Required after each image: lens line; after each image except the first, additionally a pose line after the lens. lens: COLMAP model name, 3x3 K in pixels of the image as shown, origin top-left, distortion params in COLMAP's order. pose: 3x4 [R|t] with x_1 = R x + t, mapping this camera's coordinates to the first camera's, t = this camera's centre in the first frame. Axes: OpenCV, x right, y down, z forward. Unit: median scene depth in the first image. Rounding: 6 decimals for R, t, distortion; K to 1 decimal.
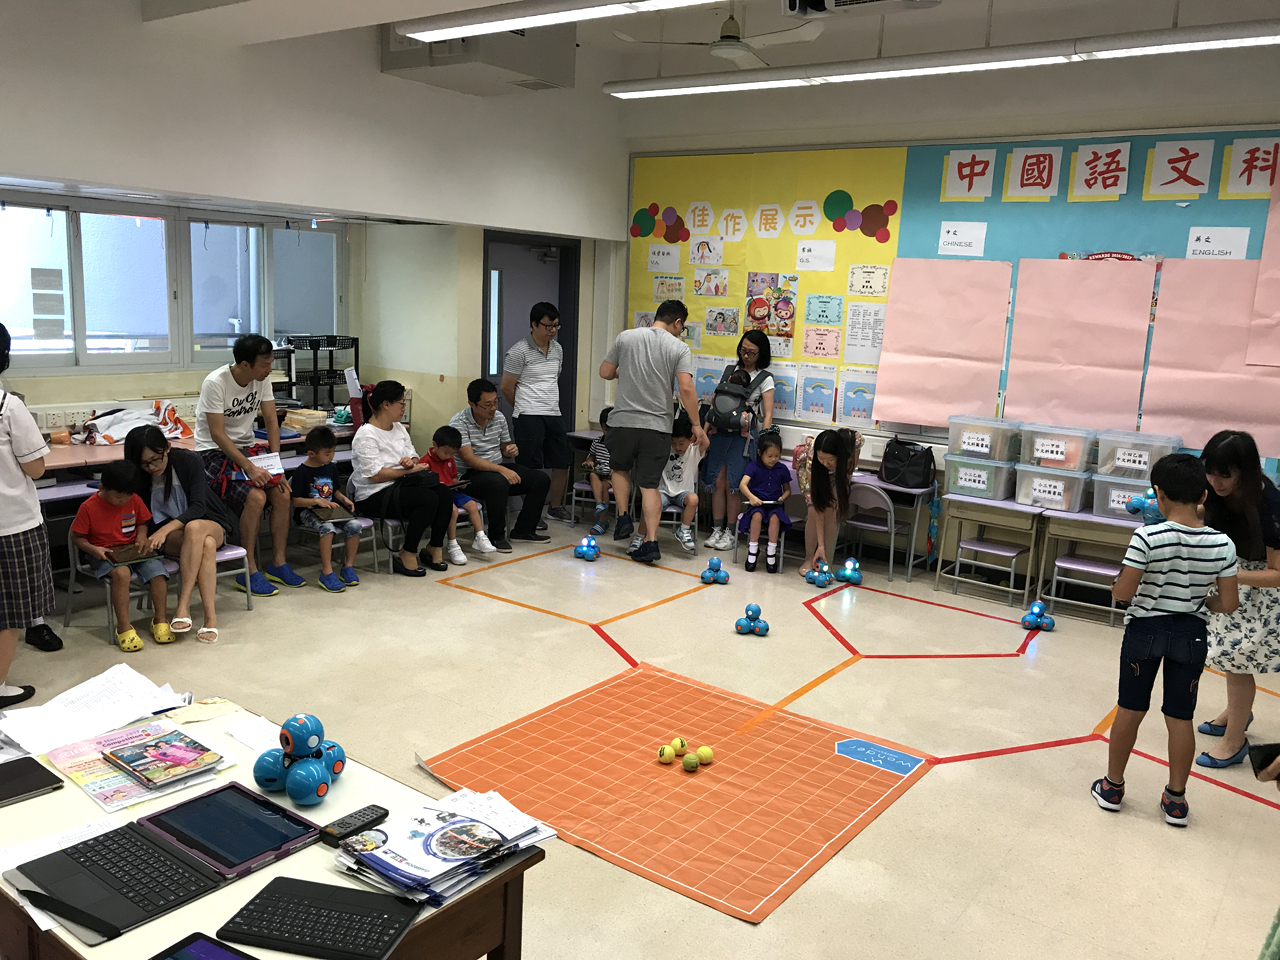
lens RADIAL K [[1066.8, 0, 633.6], [0, 1066.8, 471.7], [0, 0, 1]] dist [0.047261, -0.018643]
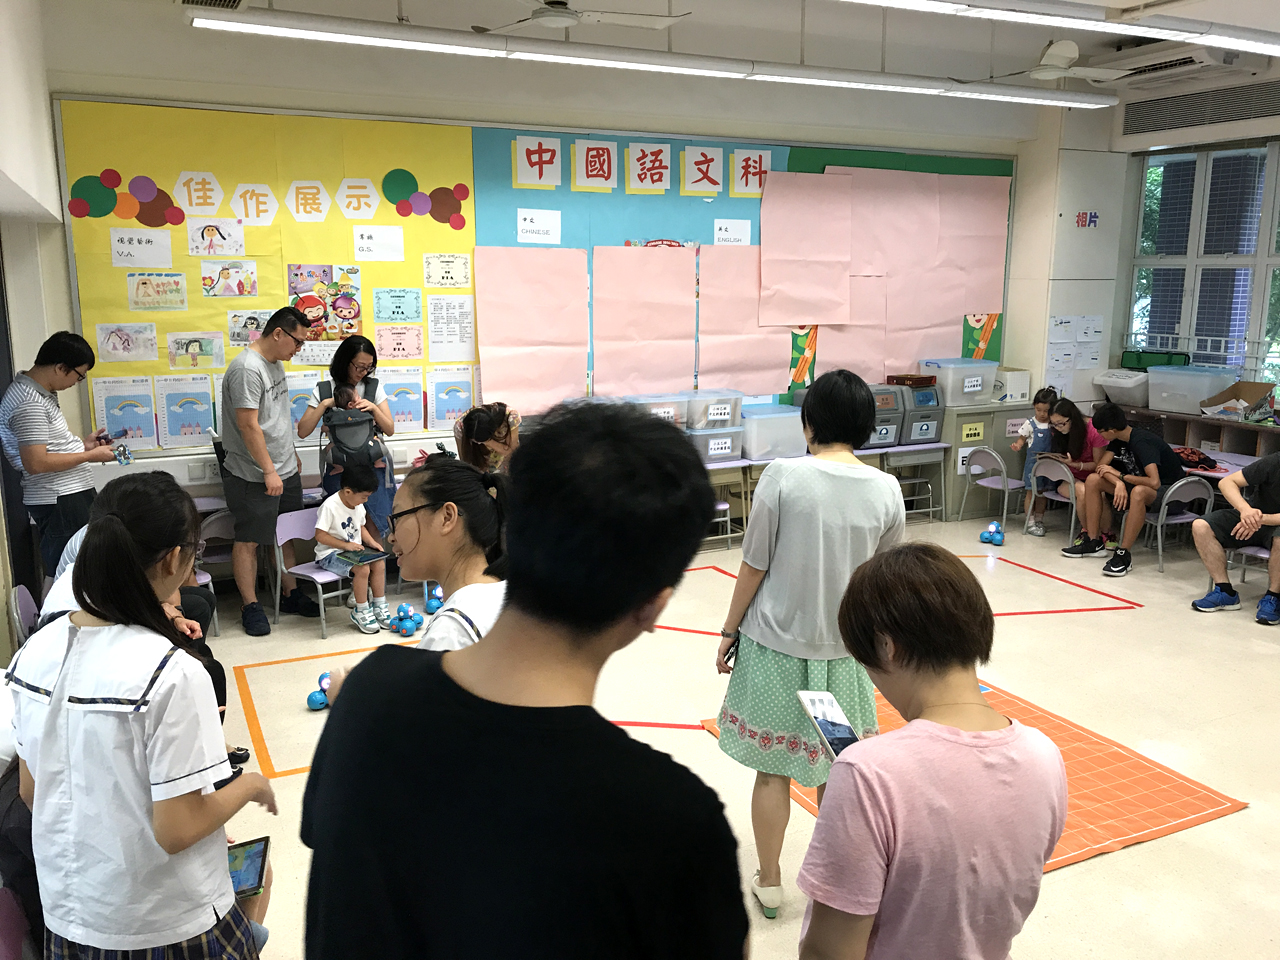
lens RADIAL K [[1066.8, 0, 648.0], [0, 1066.8, 483.4], [0, 0, 1]] dist [0.047261, -0.018643]
pose [[0.477001, -0.212694, 0.852778, -0.557547], [0.173842, 0.973939, 0.145675, -0.111425], [-0.861539, 0.078762, 0.501545, 0.431105]]
